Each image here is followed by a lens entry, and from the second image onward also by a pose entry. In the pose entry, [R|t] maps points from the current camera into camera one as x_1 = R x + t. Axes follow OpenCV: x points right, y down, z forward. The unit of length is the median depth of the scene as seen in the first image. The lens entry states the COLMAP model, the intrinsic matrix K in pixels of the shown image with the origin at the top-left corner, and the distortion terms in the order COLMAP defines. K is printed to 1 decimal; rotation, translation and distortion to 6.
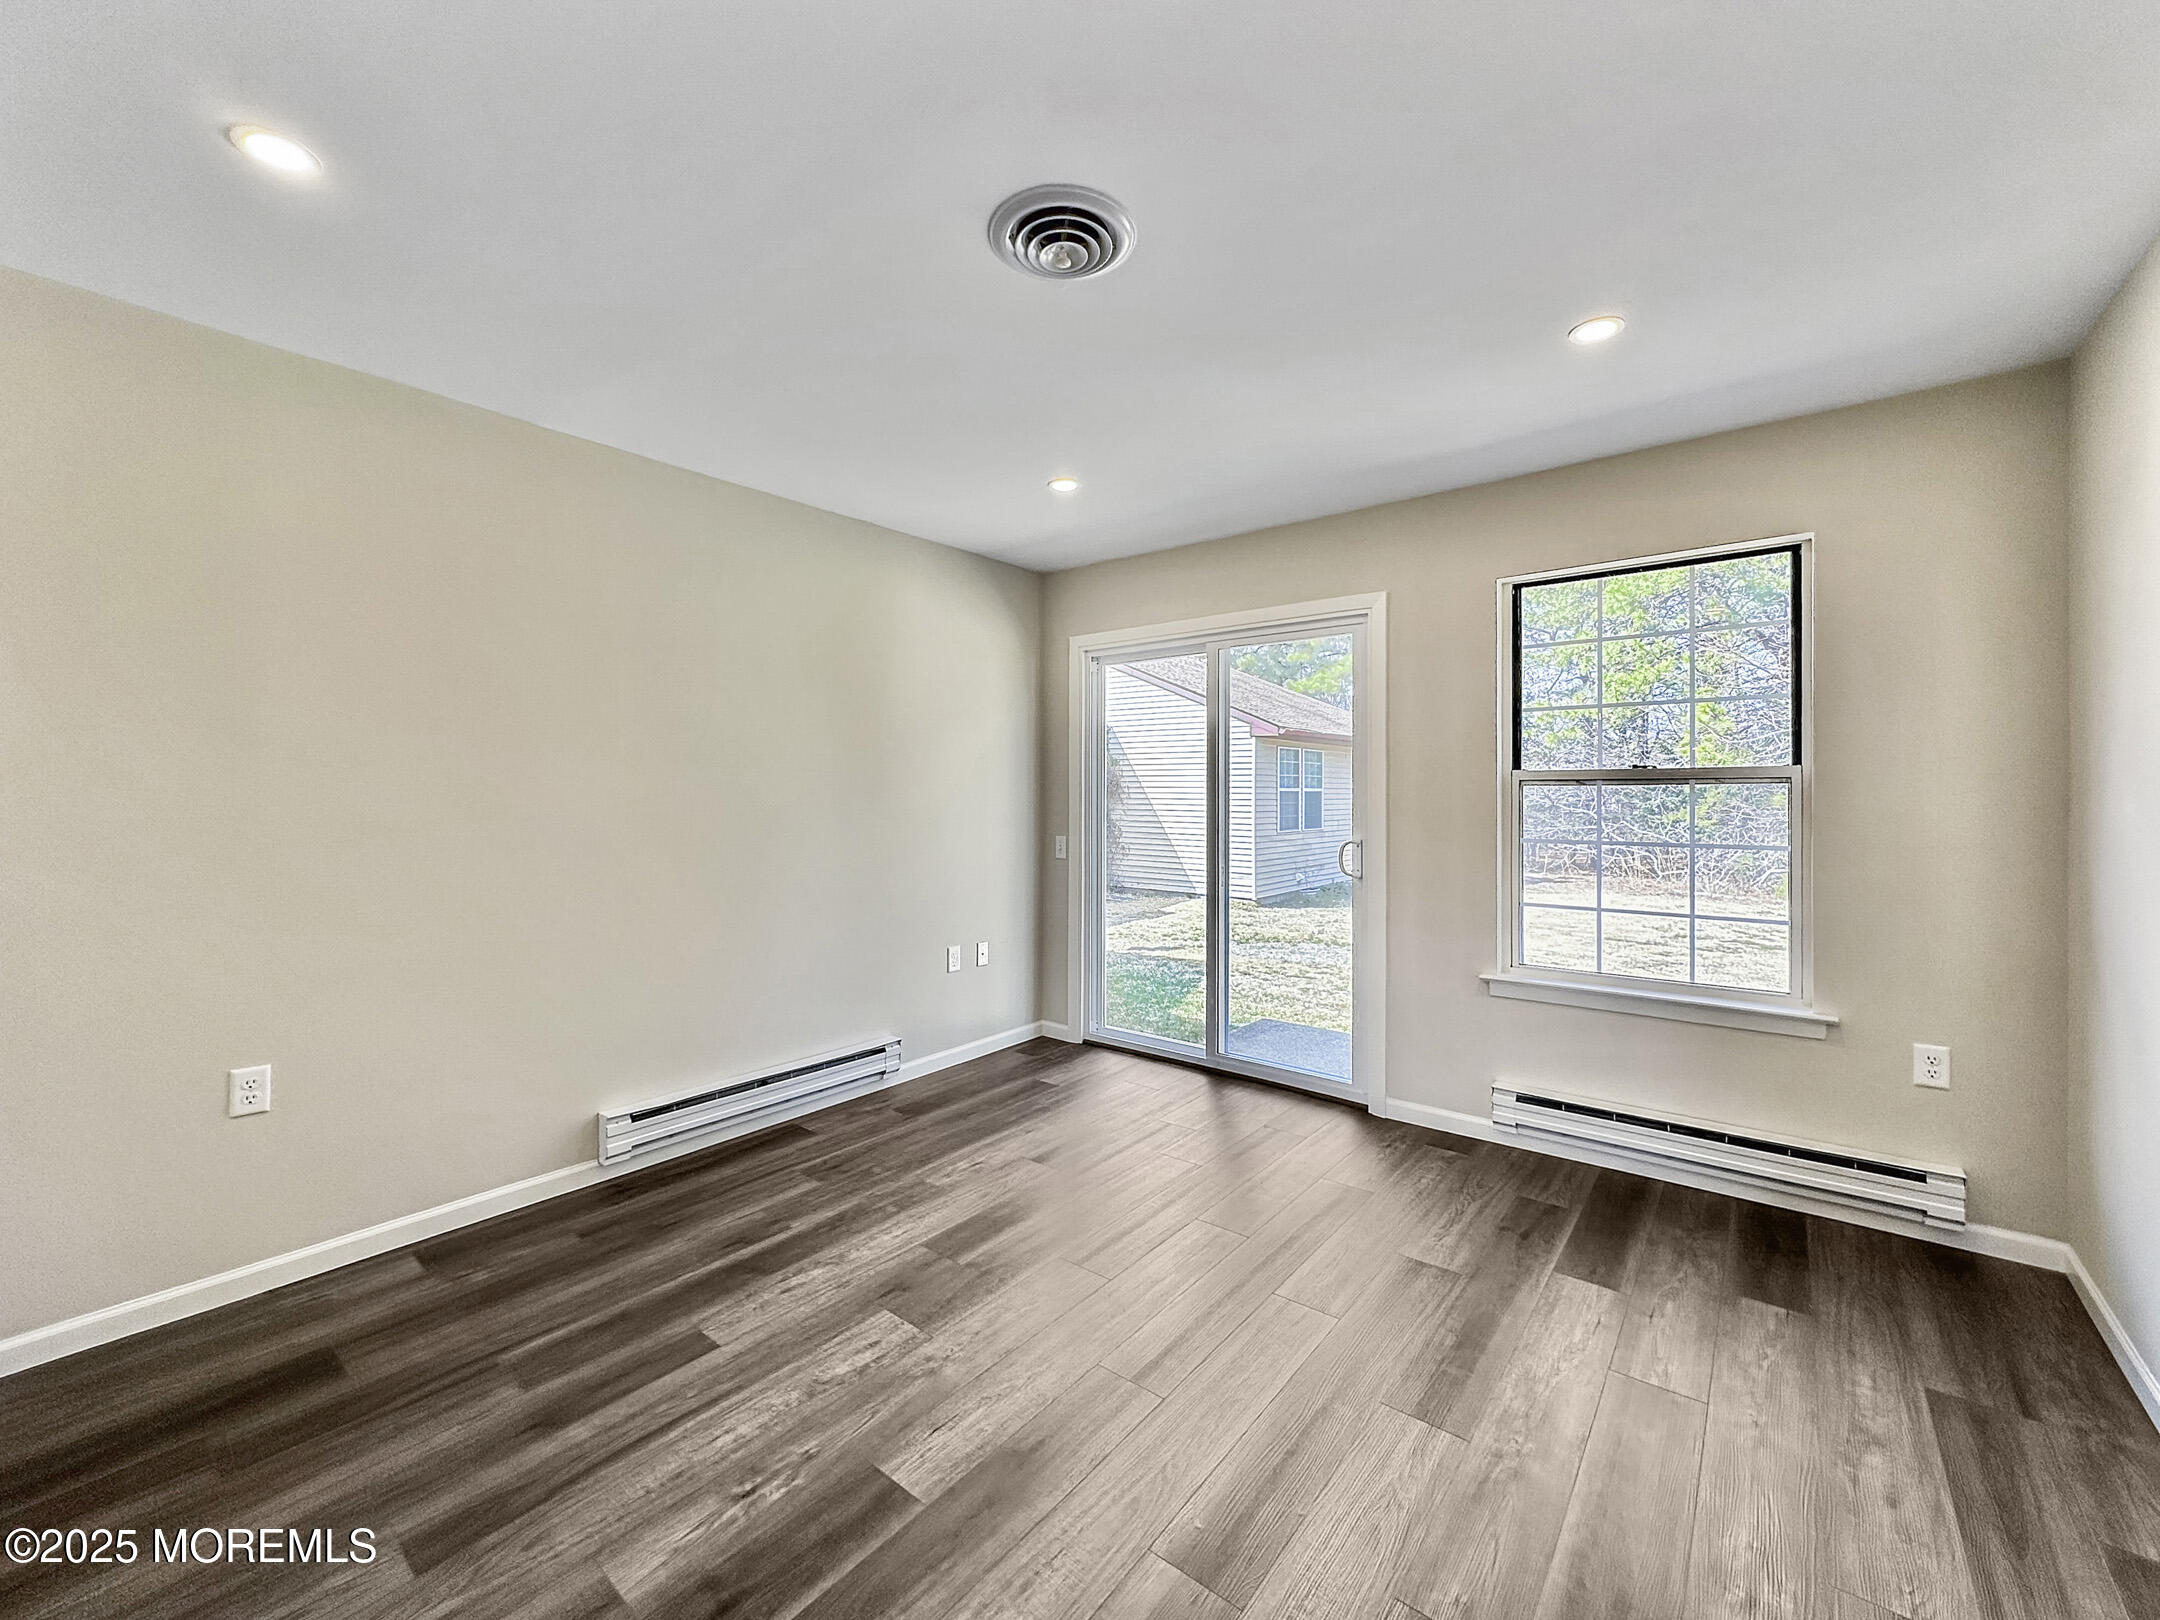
lens RADIAL K [[876.7, 0, 1088.6], [0, 876.7, 800.8], [0, 0, 1]] dist [-0.001281, 0.000505]
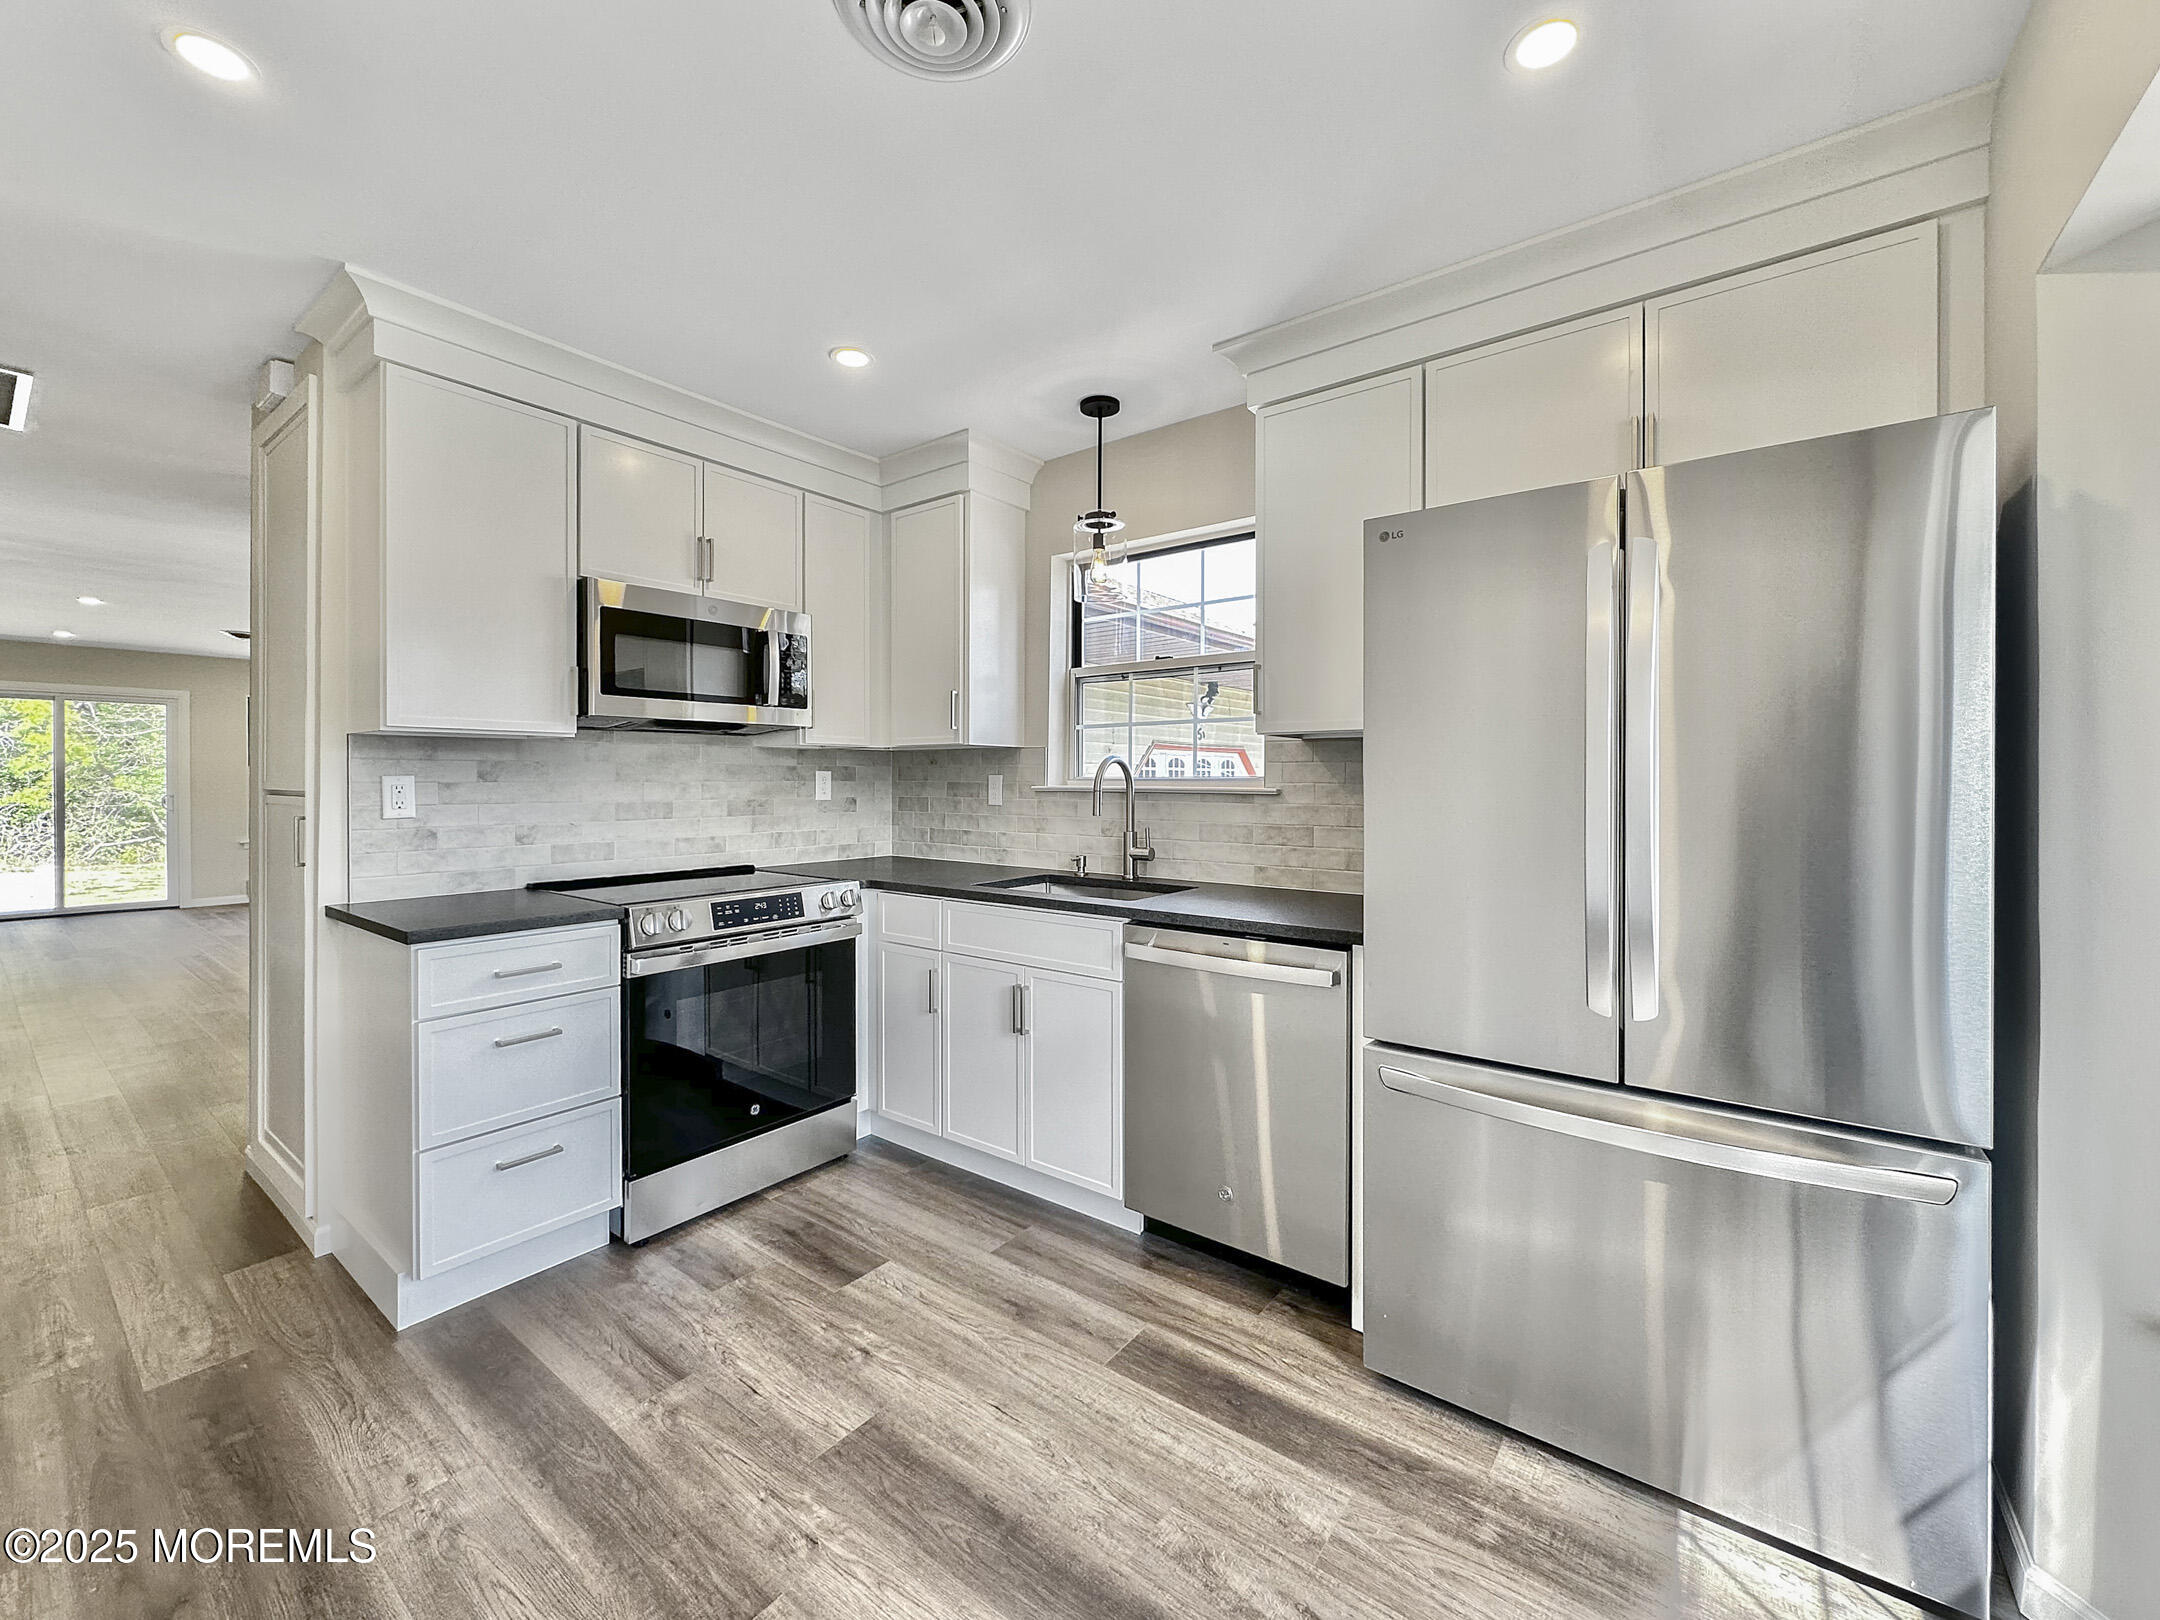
lens RADIAL K [[876.2, 0, 1060.3], [0, 876.2, 774.1], [0, 0, 1]] dist [-0.000476, 0.000066]
pose [[-0.006878, 0.009036, 0.999936, -2.620965], [0.005304, 0.999945, -0.009000, 0.031410], [-0.999962, 0.005242, -0.006925, -1.737121]]
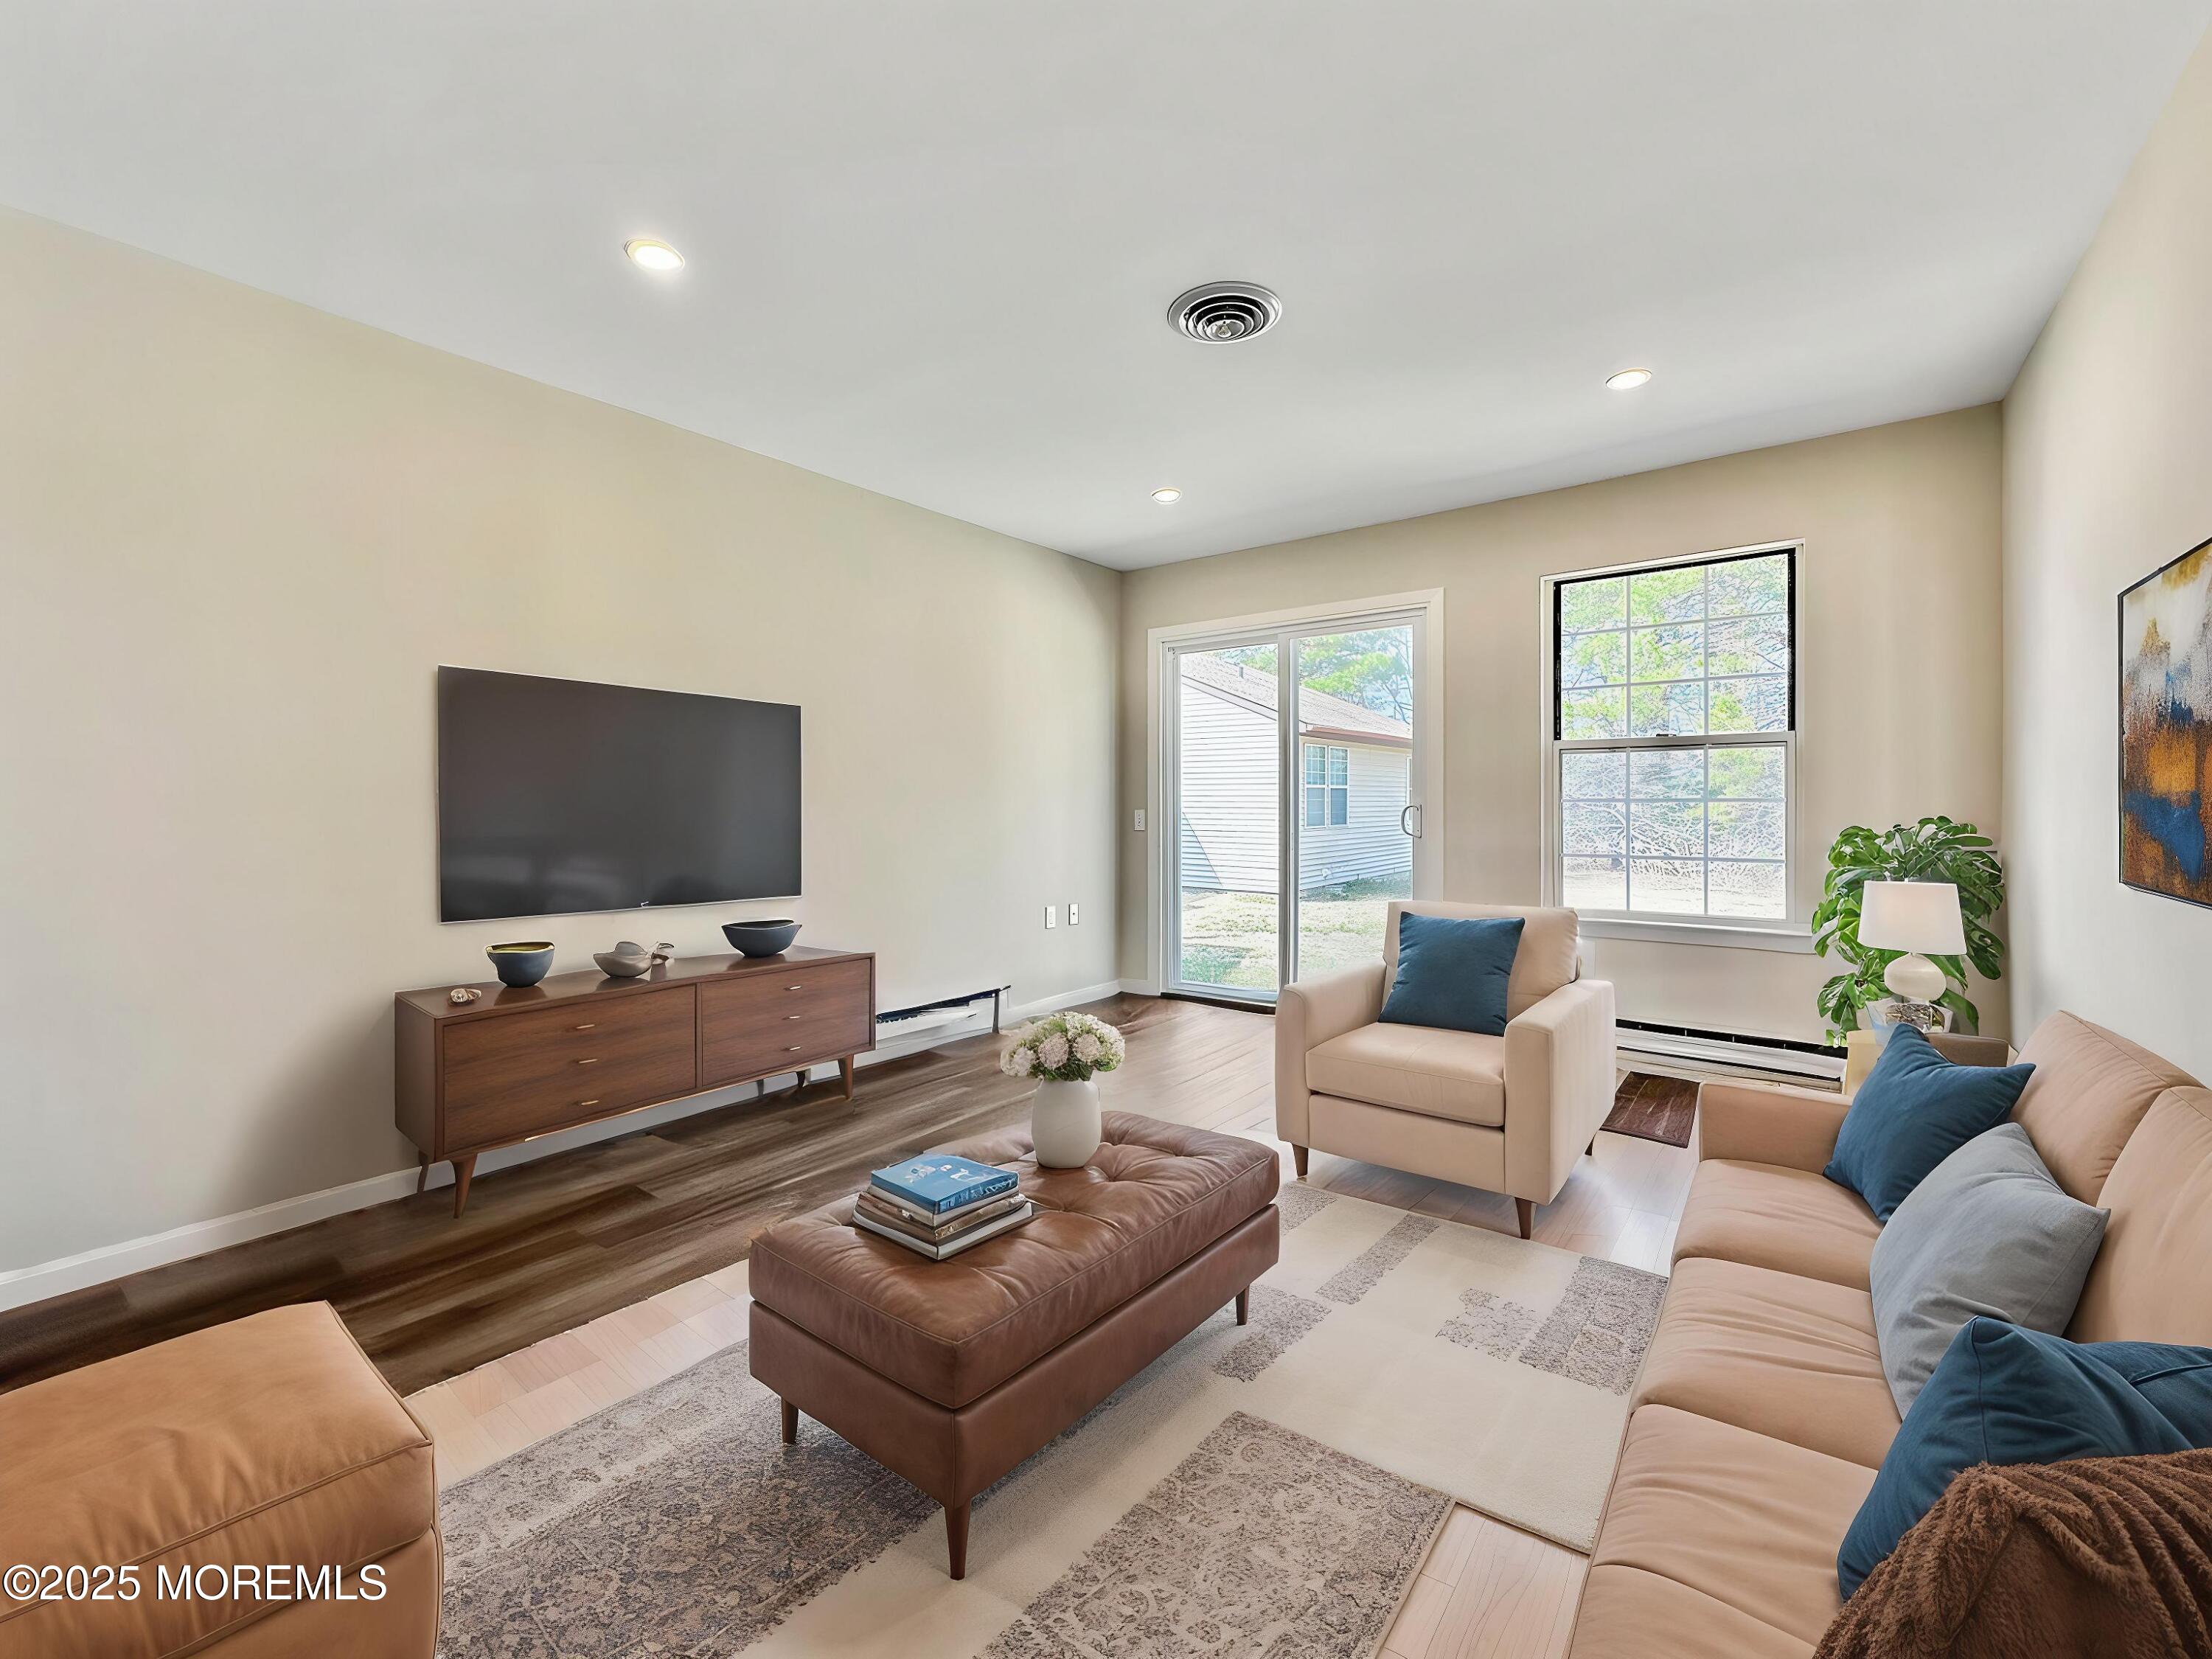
lens RADIAL K [[899.3, 0, 1104.2], [0, 899.3, 806.3], [0, 0, 1]] dist [-0.001164, -0.000136]
pose [[0.999970, -0.001059, 0.007652, -0.144241], [0.001056, 0.999999, 0.000300, 0.059835], [-0.007652, -0.000292, 0.999971, -0.224023]]
